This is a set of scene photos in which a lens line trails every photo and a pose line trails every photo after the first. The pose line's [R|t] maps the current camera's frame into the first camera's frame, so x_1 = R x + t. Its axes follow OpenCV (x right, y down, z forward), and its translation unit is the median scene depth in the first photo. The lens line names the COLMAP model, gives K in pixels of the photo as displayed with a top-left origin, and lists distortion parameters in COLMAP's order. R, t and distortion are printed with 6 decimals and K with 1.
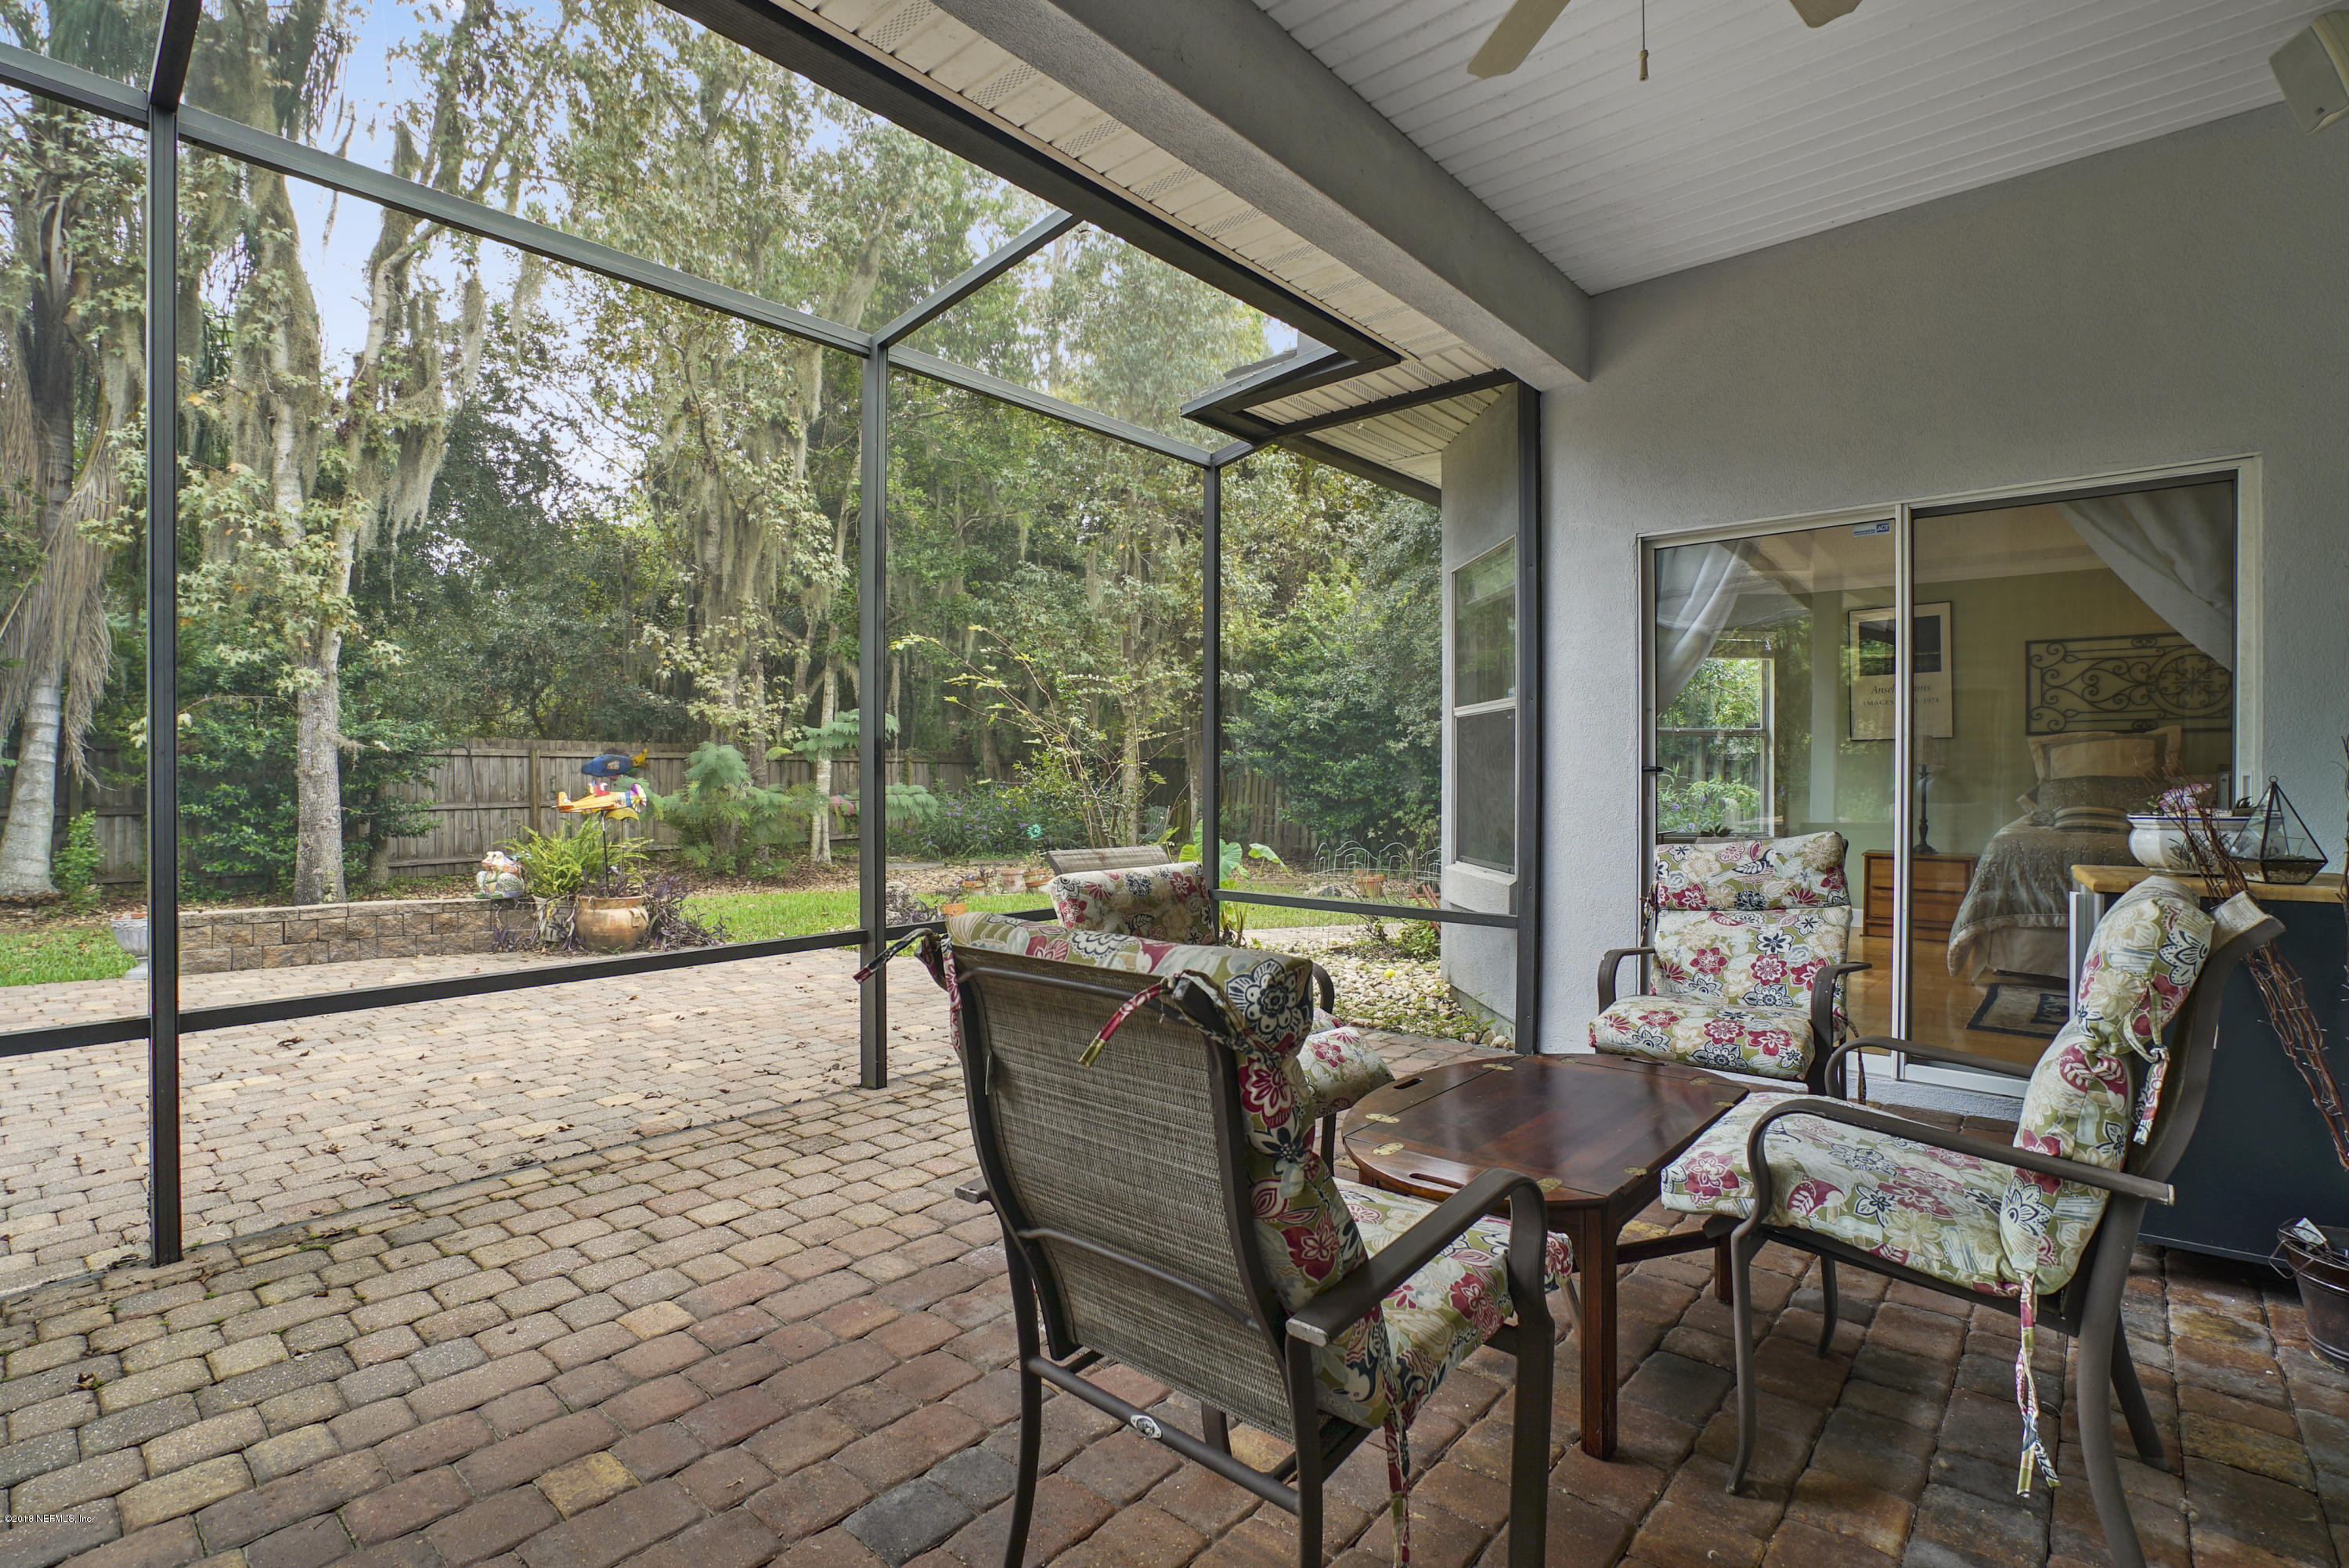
lens RADIAL K [[1091.5, 0, 1184.7], [0, 1091.5, 781.7], [0, 0, 1]] dist [-0.022253, 0.000113]
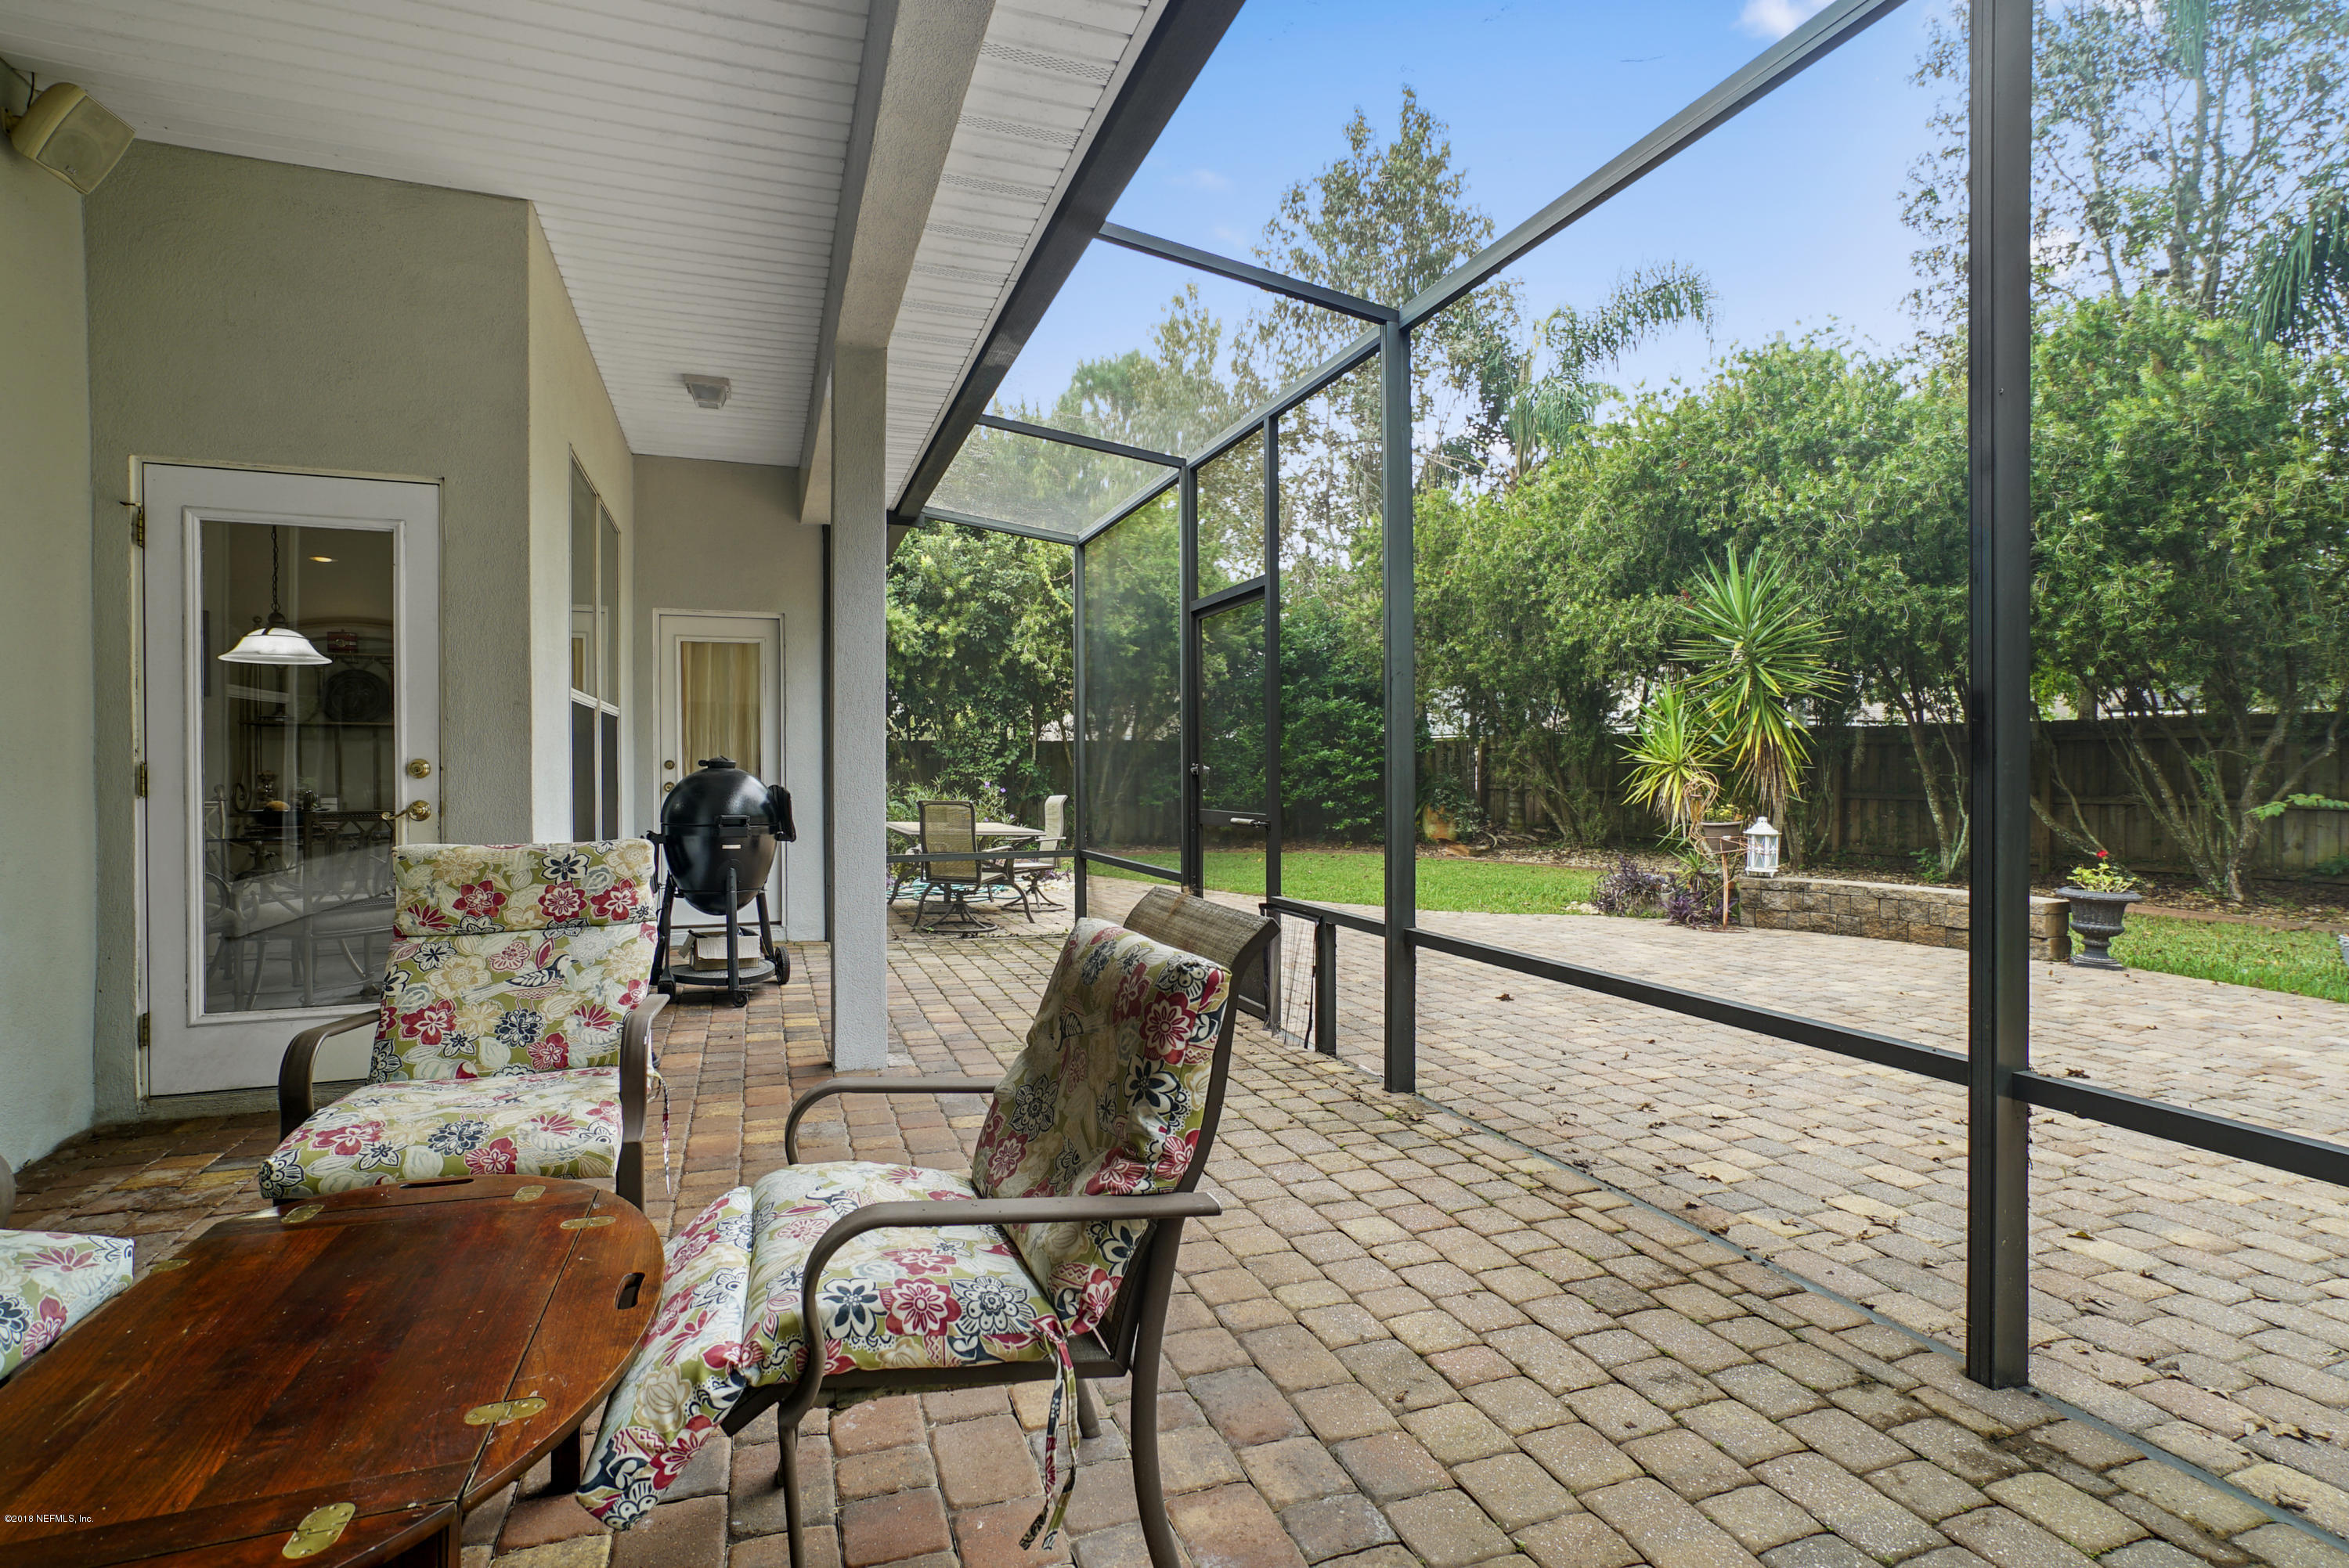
lens RADIAL K [[1103.8, 0, 1159.3], [0, 1103.8, 784.2], [0, 0, 1]] dist [-0.050789, 0.027310]
pose [[-0.482768, 0.011493, -0.875673, 0.344717], [-0.006350, 0.999842, 0.016624, -0.003324], [0.875725, 0.013586, -0.482619, 0.909630]]
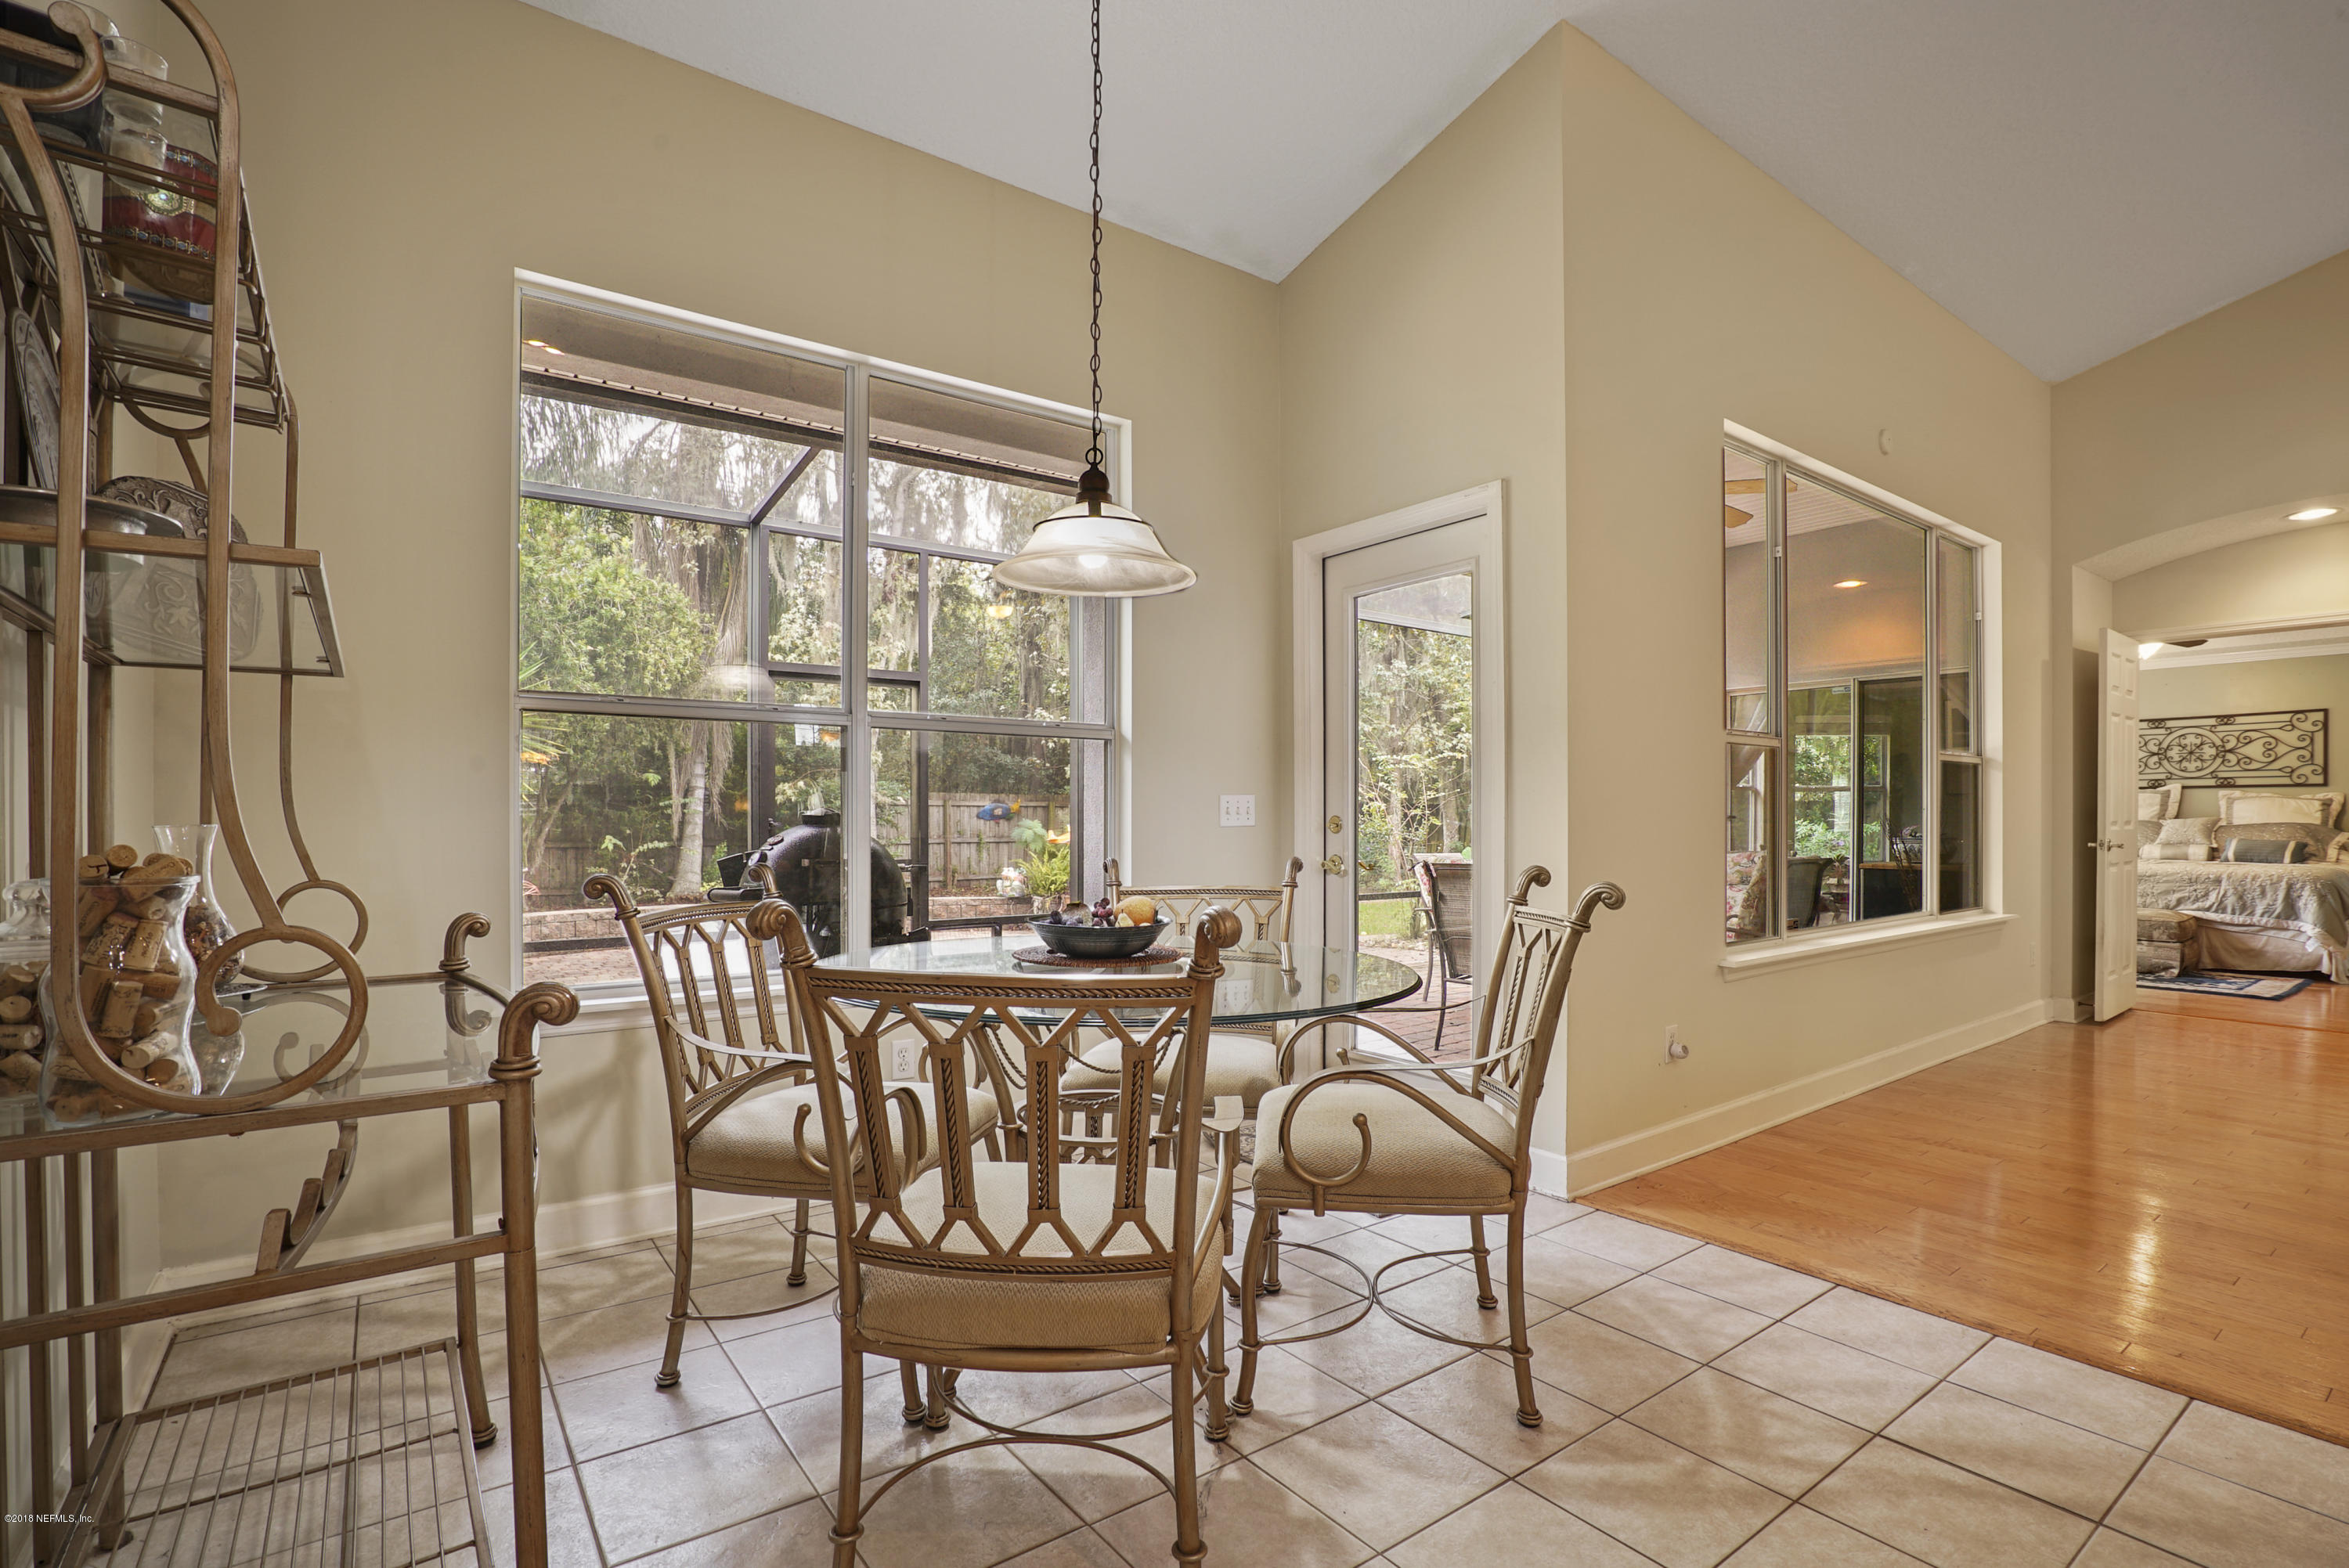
lens RADIAL K [[1099.0, 0, 1173.7], [0, 1099.0, 828.7], [0, 0, 1]] dist [-0.053345, 0.019197]
pose [[0.974612, 0.001664, -0.223896, -0.072722], [-0.001146, 0.999996, 0.002443, 0.006884], [0.223900, -0.002124, 0.974610, -1.040788]]
